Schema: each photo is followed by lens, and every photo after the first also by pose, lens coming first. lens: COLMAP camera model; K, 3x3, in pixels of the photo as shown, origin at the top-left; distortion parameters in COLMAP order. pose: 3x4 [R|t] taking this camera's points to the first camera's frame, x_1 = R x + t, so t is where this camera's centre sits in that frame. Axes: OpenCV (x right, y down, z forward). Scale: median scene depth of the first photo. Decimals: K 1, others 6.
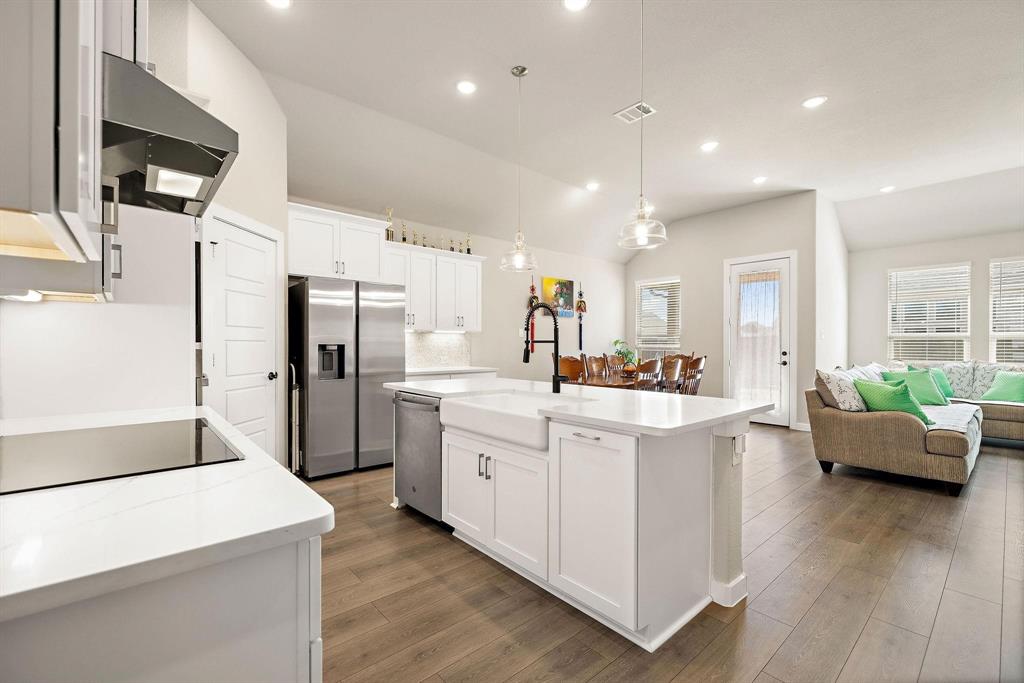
lens RADIAL K [[439.1, 0, 510.2], [0, 439.1, 340.8], [0, 0, 1]] dist [0.001535, -0.000237]
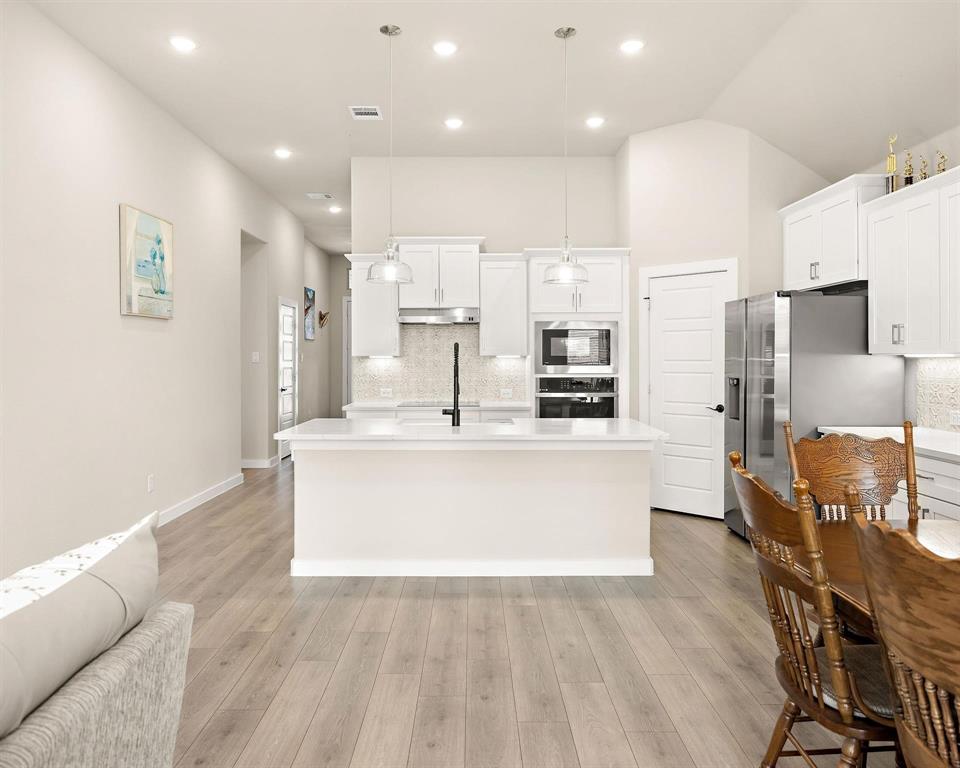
lens RADIAL K [[688.5, 0, 468.5], [0, 688.5, 353.4], [0, 0, 1]] dist [-0.002445, -0.000373]
pose [[-0.663588, -0.008289, -0.748053, 0.595122], [0.005354, 0.999860, -0.015829, -0.013508], [0.748079, -0.014509, -0.663451, 0.952414]]
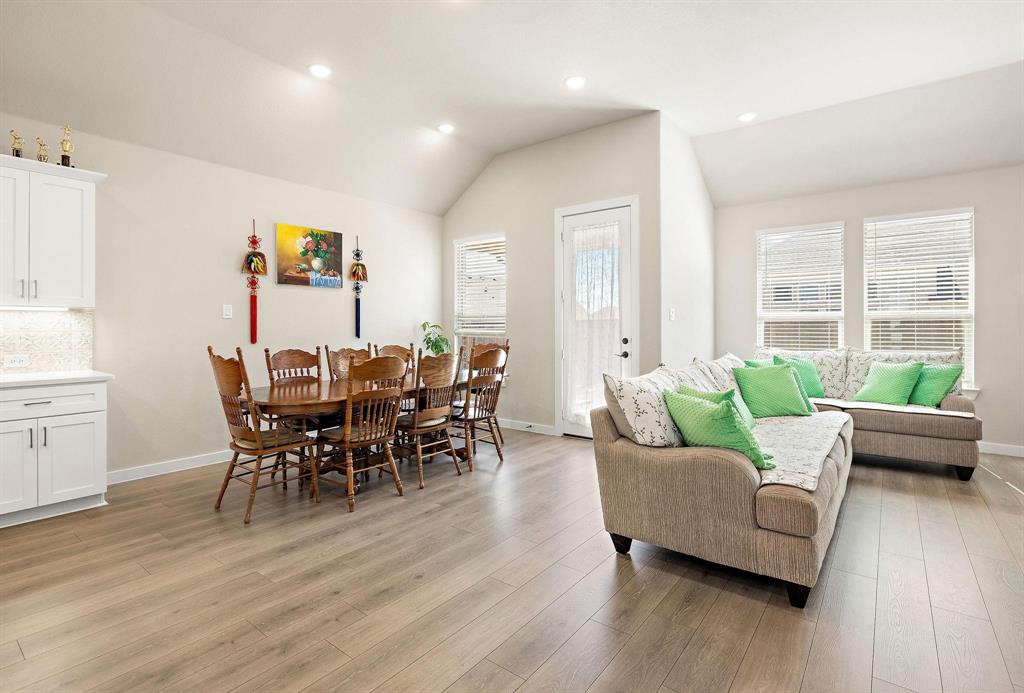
lens RADIAL K [[489.7, 0, 521.6], [0, 489.7, 322.5], [0, 0, 1]] dist [-0.003354, 0.000547]
pose [[0.979111, -0.002508, 0.203311, 0.316545], [0.002636, 0.999996, -0.000362, -0.001199], [-0.203310, 0.000890, 0.979114, 0.272472]]
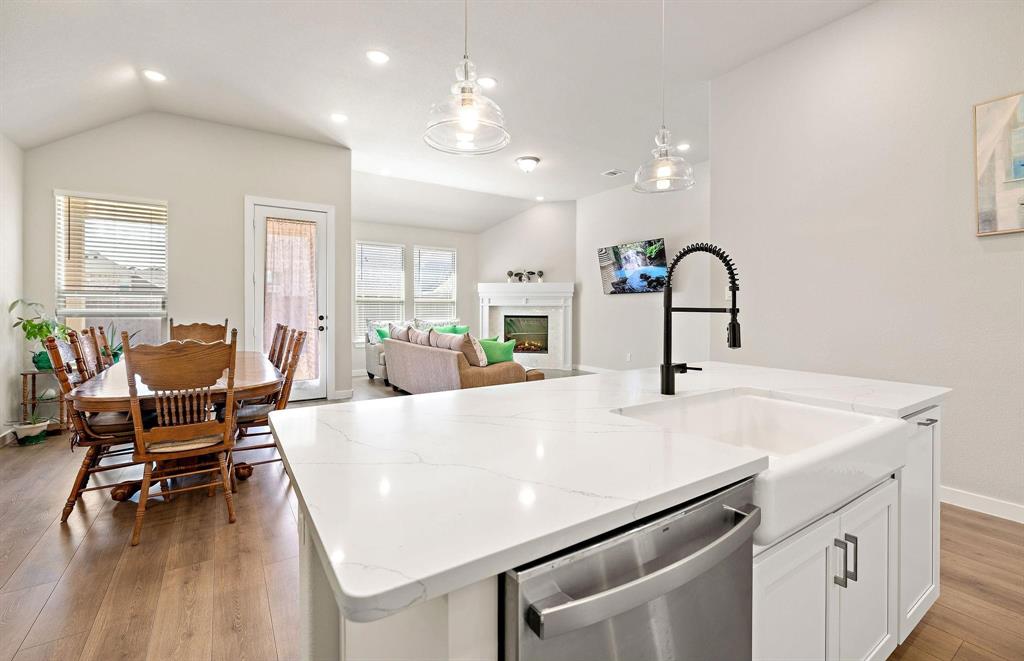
lens RADIAL K [[428.4, 0, 522.3], [0, 428.4, 315.5], [0, 0, 1]] dist [-0.006729, 0.000204]
pose [[0.123975, -0.020672, 0.992070, -0.211870], [-0.011209, 0.999690, 0.022232, -0.000041], [-0.992222, -0.013877, 0.123705, 0.506976]]
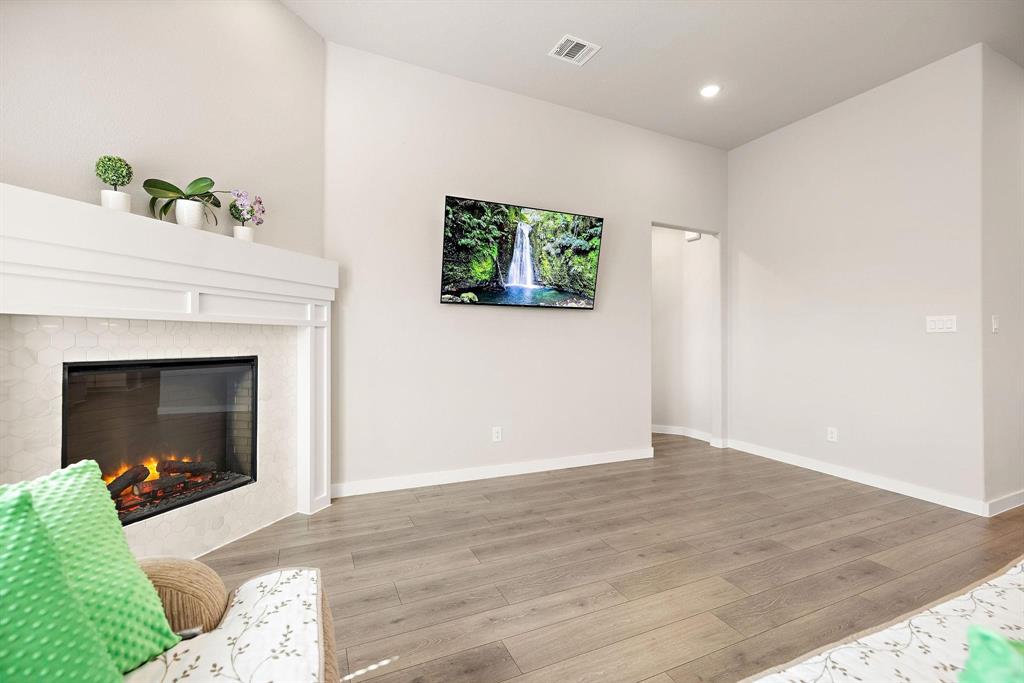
lens RADIAL K [[439.1, 0, 494.6], [0, 439.1, 329.1], [0, 0, 1]] dist [0.001535, -0.000237]
pose [[-0.955852, -0.012577, 0.293578, 0.875135], [-0.021435, 0.999406, -0.026974, 0.010818], [-0.293064, -0.032076, -0.955555, 0.956415]]
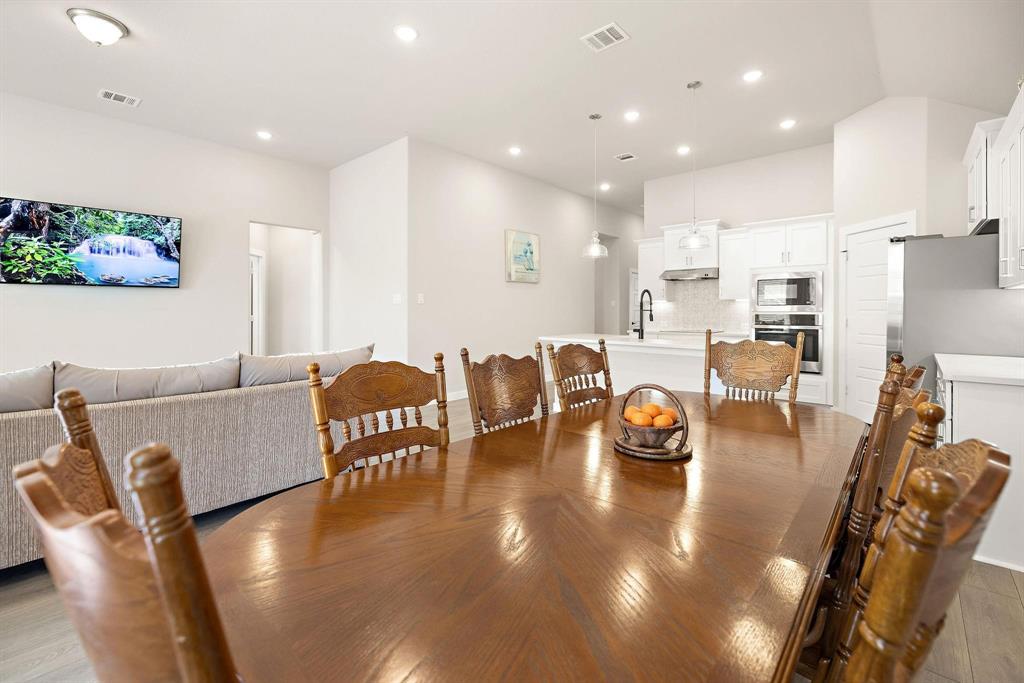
lens RADIAL K [[439.1, 0, 513.7], [0, 439.1, 314.3], [0, 0, 1]] dist [0.001535, -0.000237]
pose [[-0.993253, -0.005048, -0.115856, 0.370669], [-0.004997, 0.999987, -0.000734, 0.010213], [0.115859, -0.000150, -0.993266, 1.213746]]
